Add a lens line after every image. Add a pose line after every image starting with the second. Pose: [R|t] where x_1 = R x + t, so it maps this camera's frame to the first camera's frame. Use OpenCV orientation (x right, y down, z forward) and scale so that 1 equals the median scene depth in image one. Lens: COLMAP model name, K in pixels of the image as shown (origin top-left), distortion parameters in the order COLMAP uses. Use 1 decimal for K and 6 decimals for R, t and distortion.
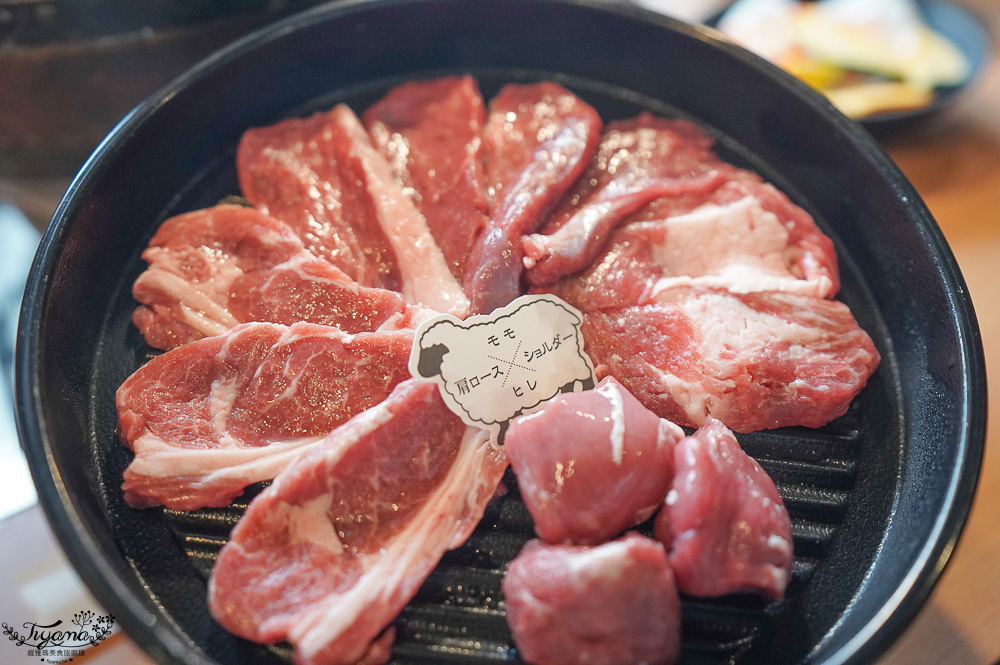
lens RADIAL K [[965.9, 0, 499.1], [0, 965.9, 331.6], [0, 0, 1]] dist [-0.005607, 0.000000]
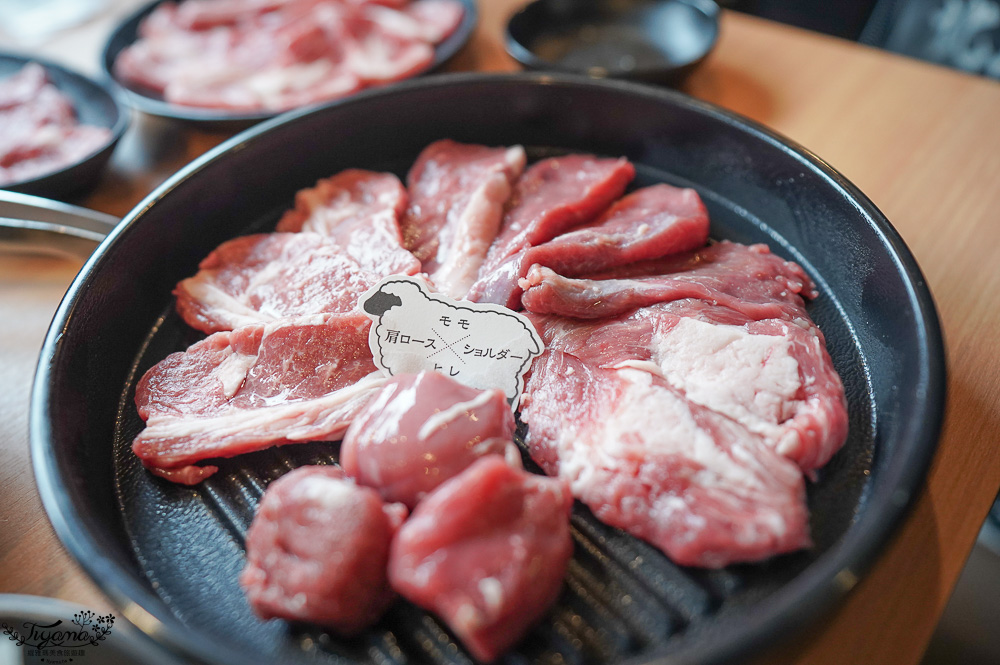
lens RADIAL K [[795.5, 0, 497.0], [0, 795.5, 331.1], [0, 0, 1]] dist [0.007070, -0.015581]
pose [[0.742493, 0.389749, -0.544794, 0.530507], [-0.491990, 0.869239, -0.048669, 0.034594], [0.454587, 0.304169, 0.837157, 0.253337]]
